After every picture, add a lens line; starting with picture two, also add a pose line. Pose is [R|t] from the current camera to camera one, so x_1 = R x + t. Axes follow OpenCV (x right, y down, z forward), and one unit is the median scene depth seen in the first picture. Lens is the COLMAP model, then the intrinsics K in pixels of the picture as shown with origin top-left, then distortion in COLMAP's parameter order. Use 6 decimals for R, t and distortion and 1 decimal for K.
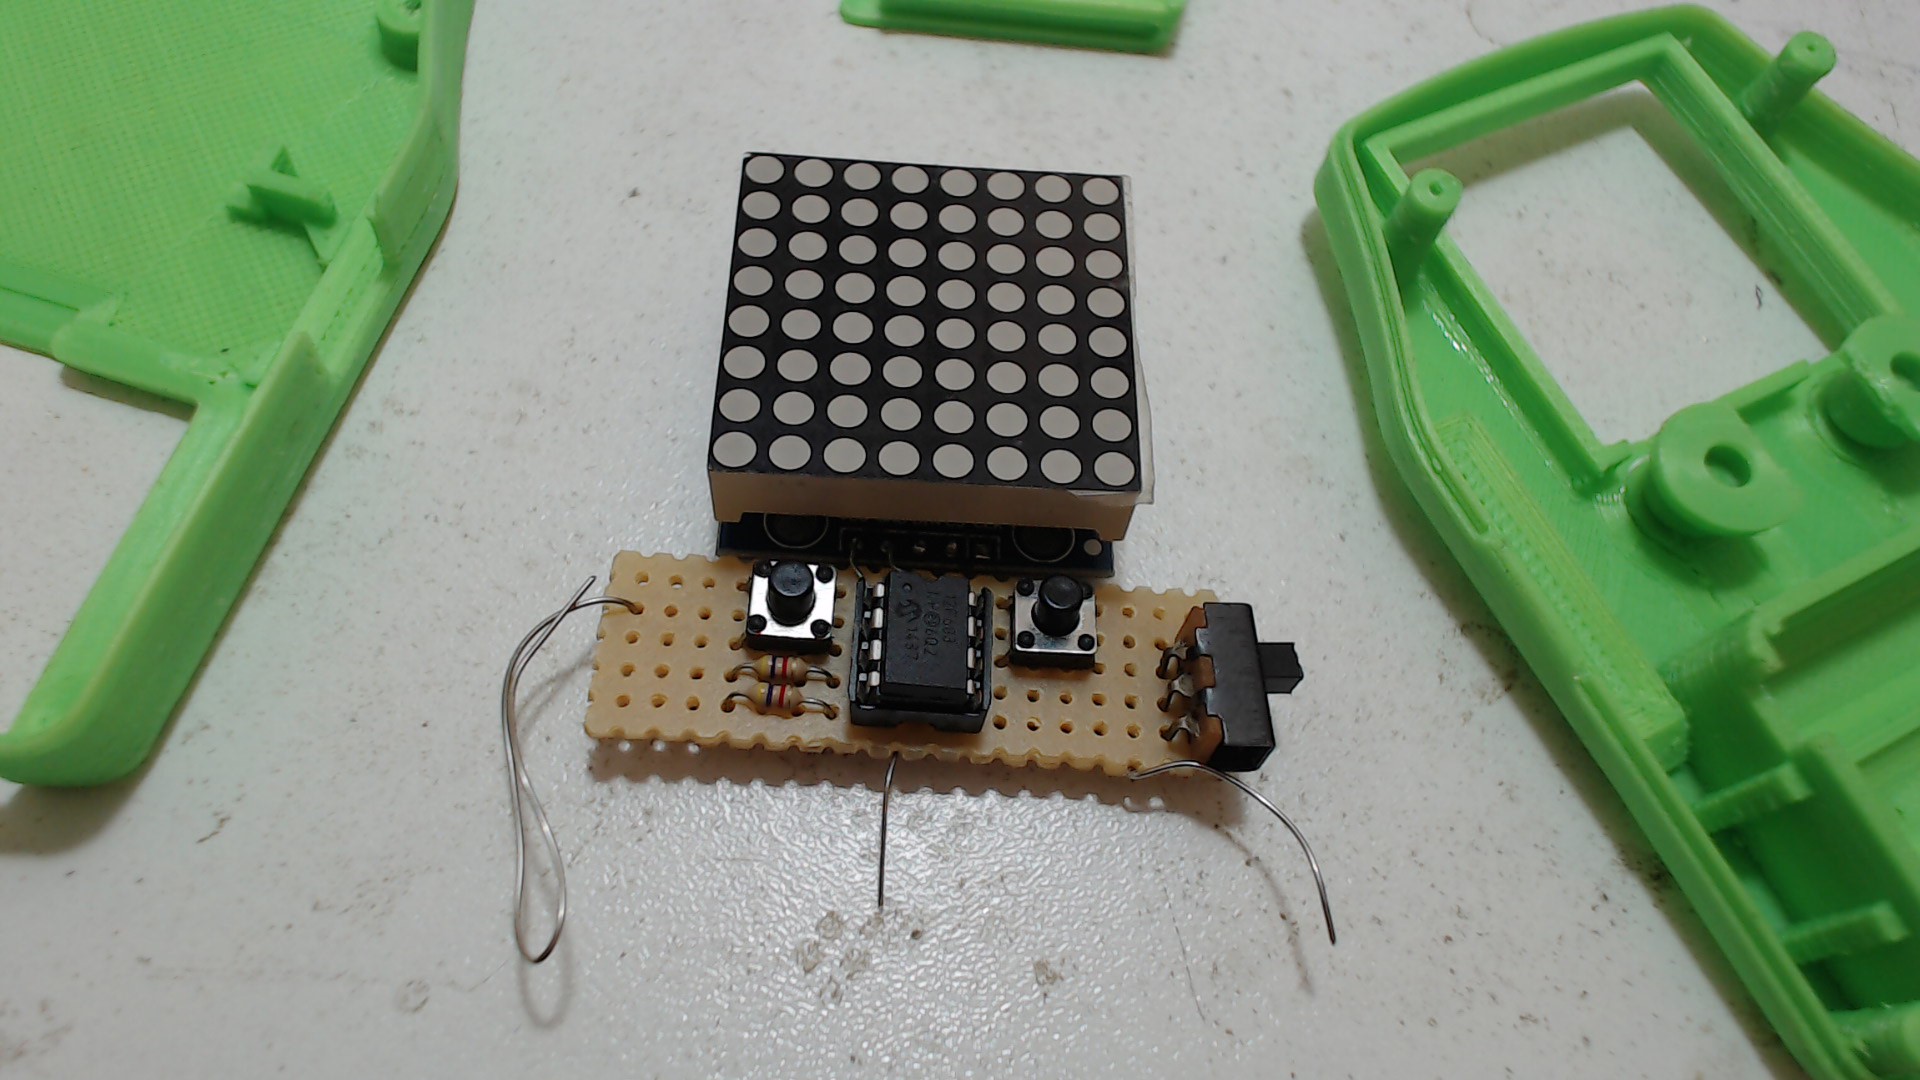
lens RADIAL K [[1370.9, 0, 960.0], [0, 1370.9, 540.0], [0, 0, 1]] dist [0.104481, -0.165562]
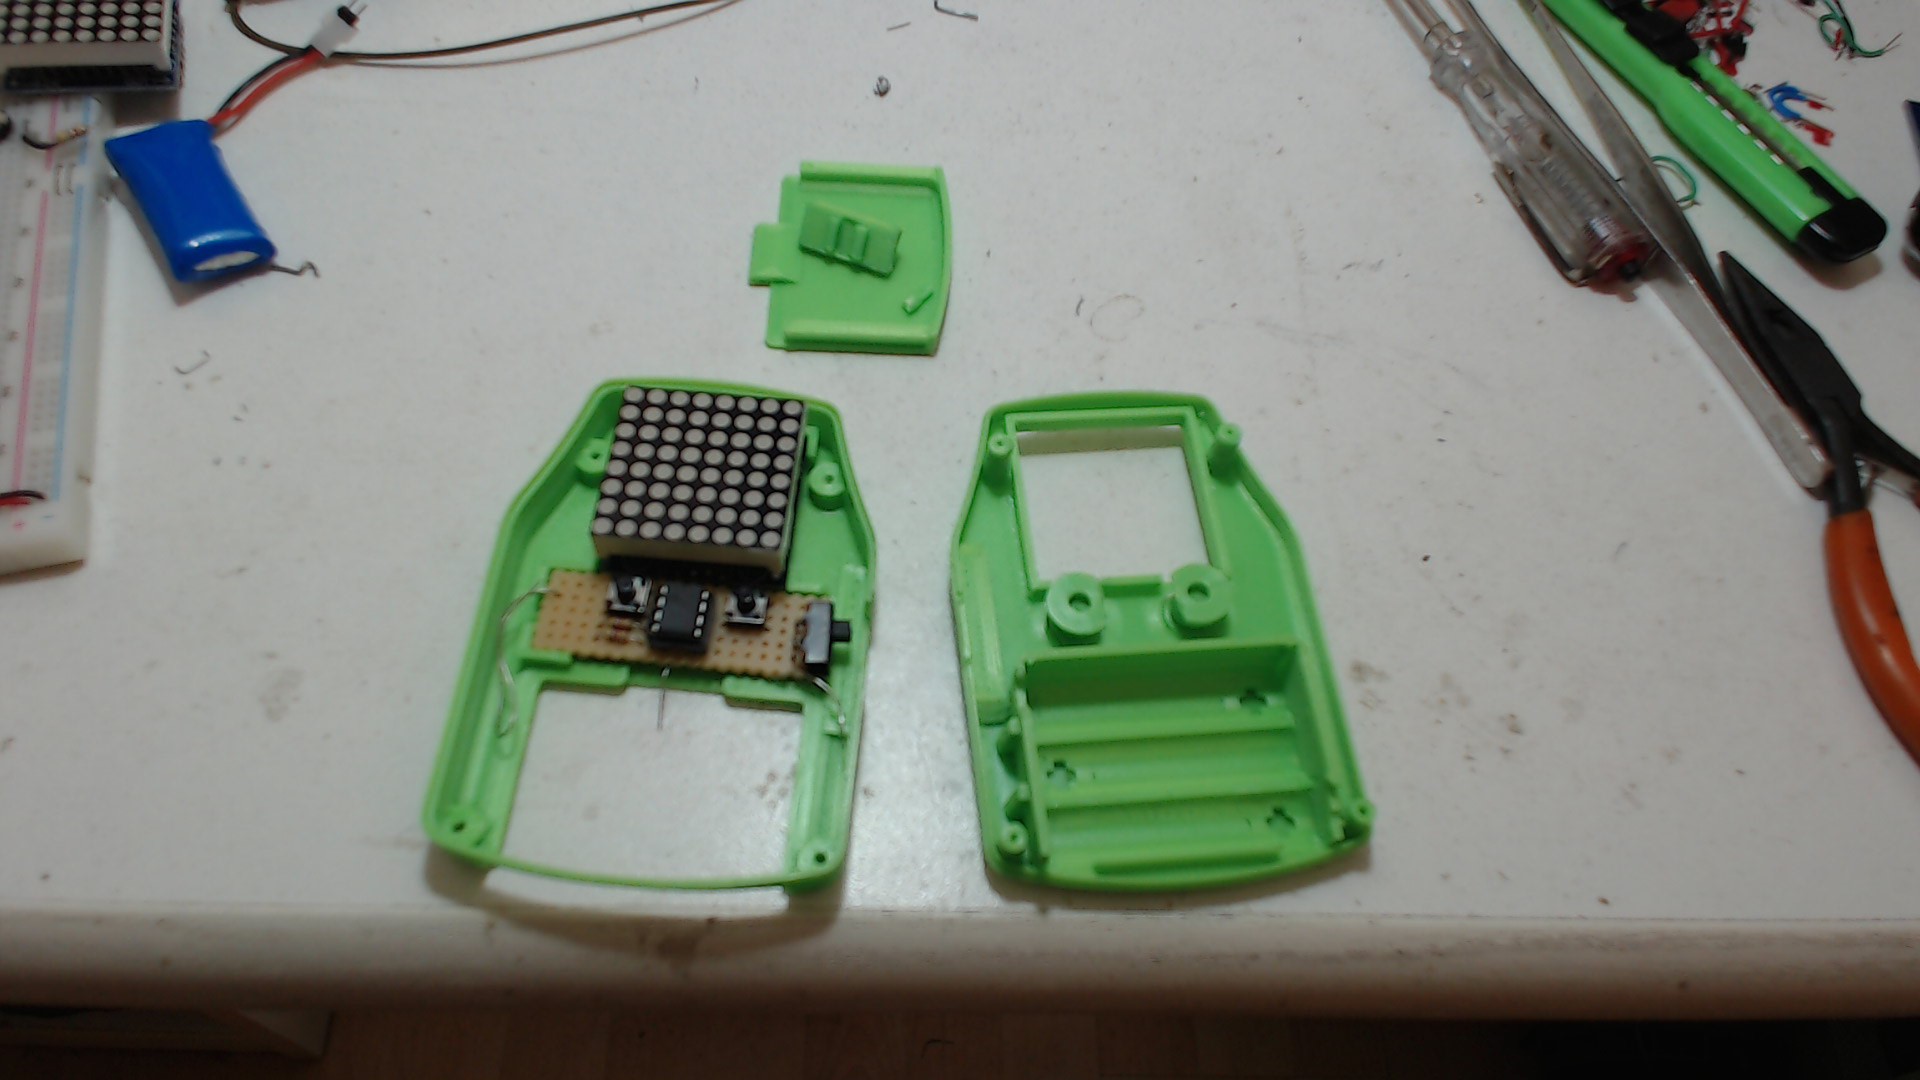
lens RADIAL K [[1370.9, 0, 960.0], [0, 1370.9, 540.0], [0, 0, 1]] dist [0.104481, -0.165562]
pose [[0.997637, 0.031774, -0.060909, 0.553630], [-0.033766, 0.998919, -0.031956, 0.010120], [0.059828, 0.033937, 0.997632, -1.213907]]
